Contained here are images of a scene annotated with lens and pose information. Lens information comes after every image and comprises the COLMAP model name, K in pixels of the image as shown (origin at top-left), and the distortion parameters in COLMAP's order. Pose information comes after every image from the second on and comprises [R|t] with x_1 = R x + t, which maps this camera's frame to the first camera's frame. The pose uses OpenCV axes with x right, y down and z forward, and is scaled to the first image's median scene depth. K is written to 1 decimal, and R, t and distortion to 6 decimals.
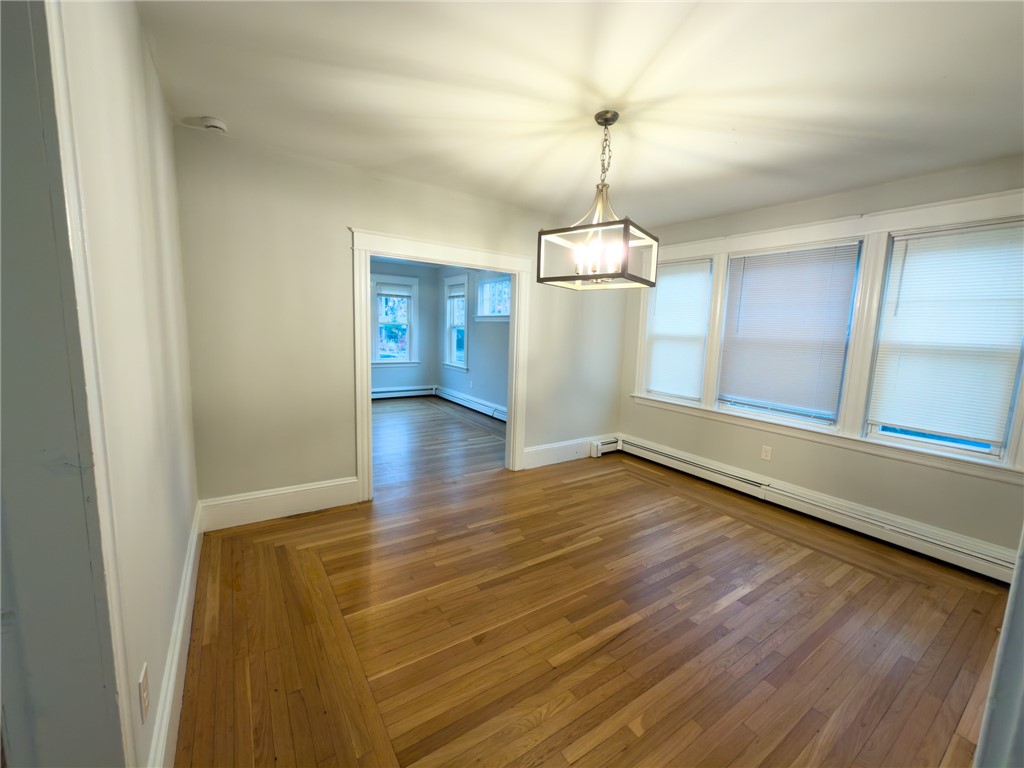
lens RADIAL K [[408.3, 0, 512.4], [0, 408.3, 386.1], [0, 0, 1]] dist [0.002604, -0.000500]
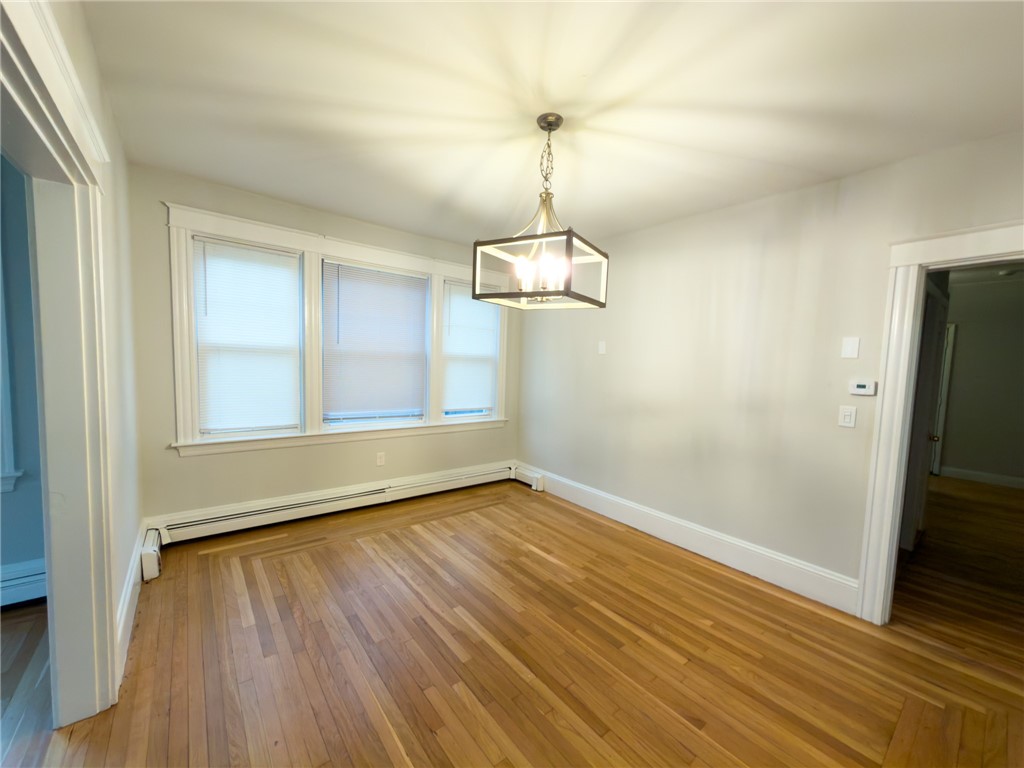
lens RADIAL K [[408.3, 0, 510.5], [0, 408.3, 386.0], [0, 0, 1]] dist [0.002604, -0.000500]
pose [[-0.076738, -0.108763, 0.991101, -0.491933], [0.097219, 0.988480, 0.116002, -0.128645], [-0.992300, 0.105256, -0.065280, 0.817497]]
